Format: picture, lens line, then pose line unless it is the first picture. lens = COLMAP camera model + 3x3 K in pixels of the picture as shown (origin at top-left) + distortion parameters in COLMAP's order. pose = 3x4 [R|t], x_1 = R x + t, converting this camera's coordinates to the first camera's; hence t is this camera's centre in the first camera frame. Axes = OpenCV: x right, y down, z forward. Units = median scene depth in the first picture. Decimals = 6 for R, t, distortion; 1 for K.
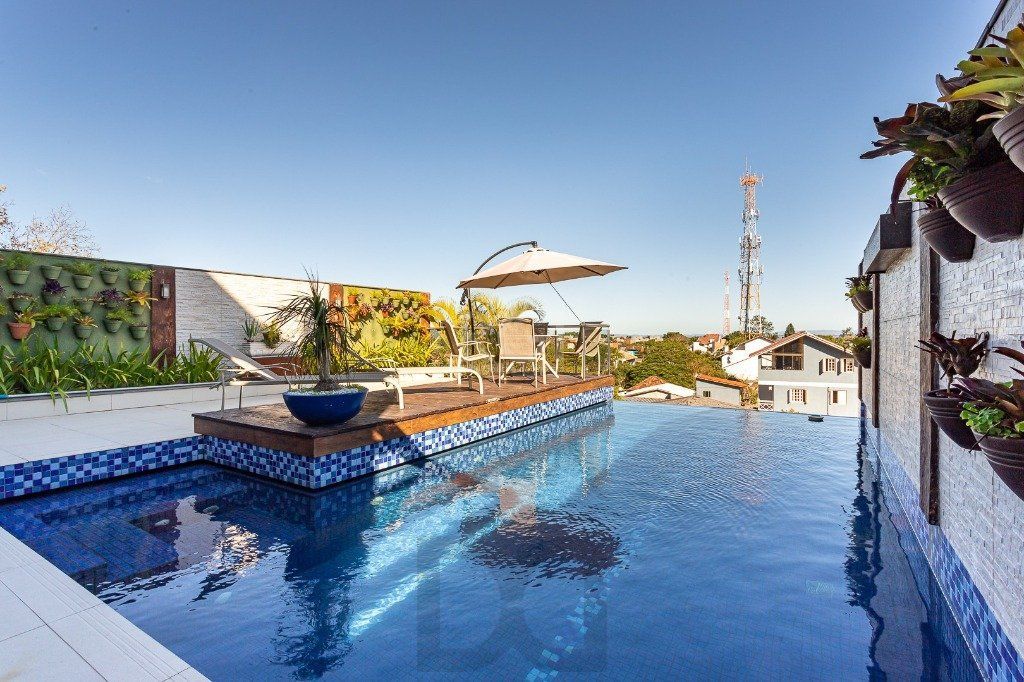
lens RADIAL K [[479.9, 0, 514.0], [0, 479.9, 342.4], [0, 0, 1]] dist [0.004087, -0.000216]
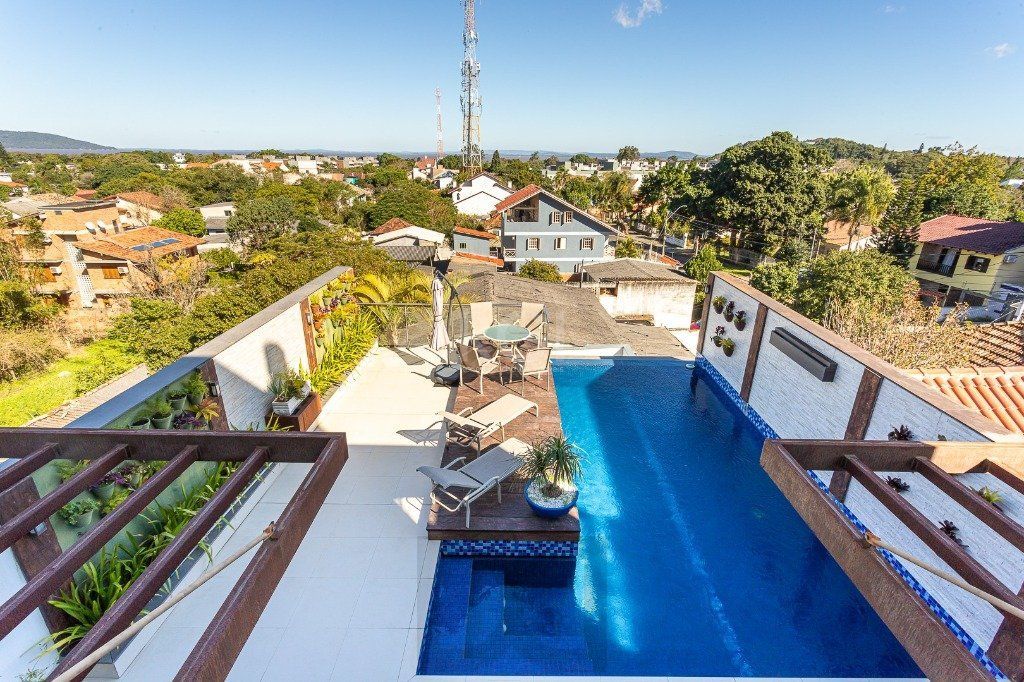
lens RADIAL K [[479.9, 0, 514.0], [0, 479.9, 340.5], [0, 0, 1]] dist [0.004087, -0.000216]
pose [[0.841230, -0.176136, 0.511183, -0.101085], [-0.014900, 0.937538, 0.347563, -0.073060], [-0.540472, -0.299997, 0.786061, 0.004693]]
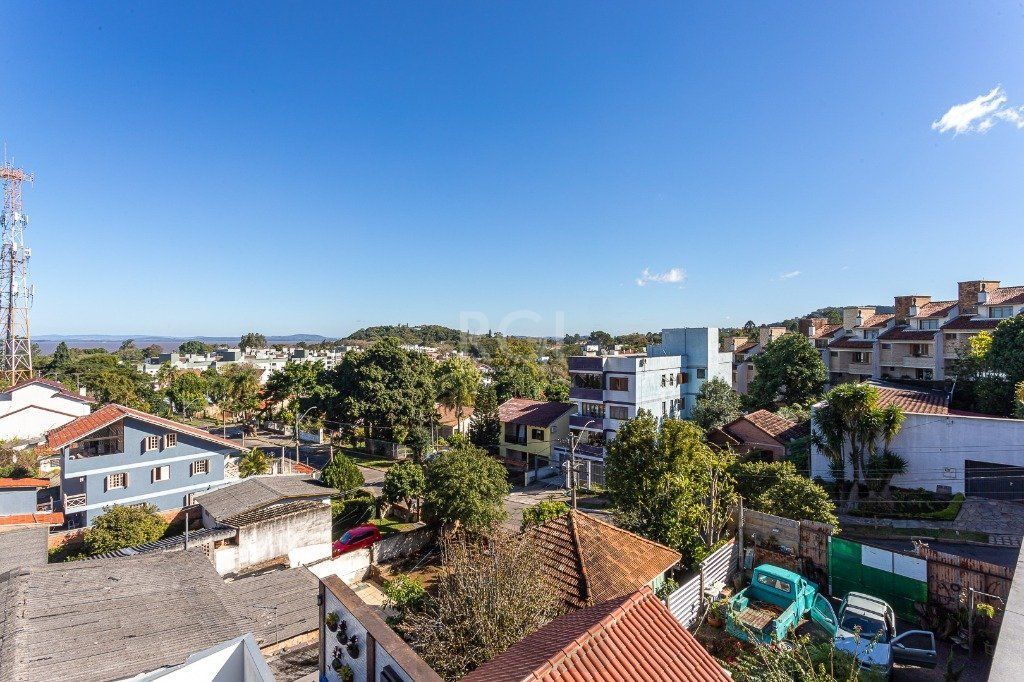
lens RADIAL K [[479.9, 0, 514.7], [0, 479.9, 341.6], [0, 0, 1]] dist [0.004087, -0.000216]
pose [[0.280020, 0.004160, 0.959985, -0.081262], [0.010152, 0.999922, -0.007294, -0.132871], [-0.959940, 0.011788, 0.279956, -0.001669]]
